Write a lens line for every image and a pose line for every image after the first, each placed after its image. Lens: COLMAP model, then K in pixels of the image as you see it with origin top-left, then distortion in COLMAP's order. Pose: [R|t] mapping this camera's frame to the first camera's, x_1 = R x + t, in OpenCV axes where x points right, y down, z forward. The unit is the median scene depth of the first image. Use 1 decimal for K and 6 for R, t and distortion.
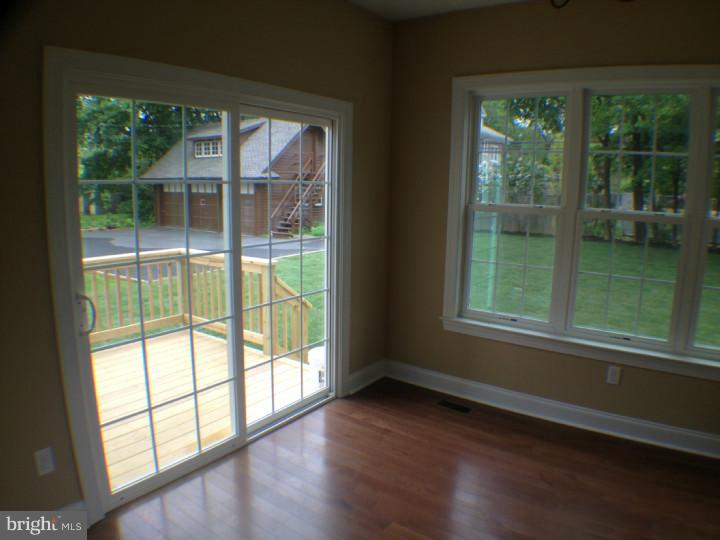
lens RADIAL K [[478.3, 0, 360.0], [0, 478.3, 270.0], [0, 0, 1]] dist [-0.155272, 0.001481]
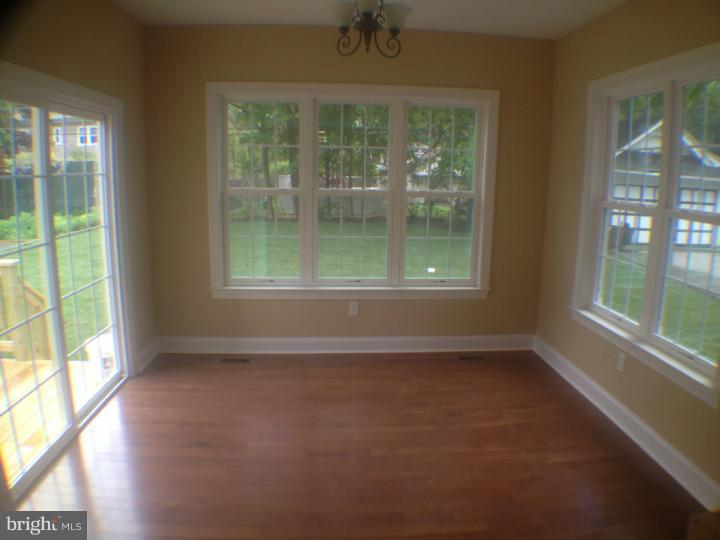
lens RADIAL K [[478.3, 0, 360.0], [0, 478.3, 270.0], [0, 0, 1]] dist [-0.155272, 0.001481]
pose [[0.762758, -0.121925, 0.635087, -0.281769], [0.103003, 0.992434, 0.066820, 0.016872], [-0.638429, 0.014448, 0.769545, -0.117961]]
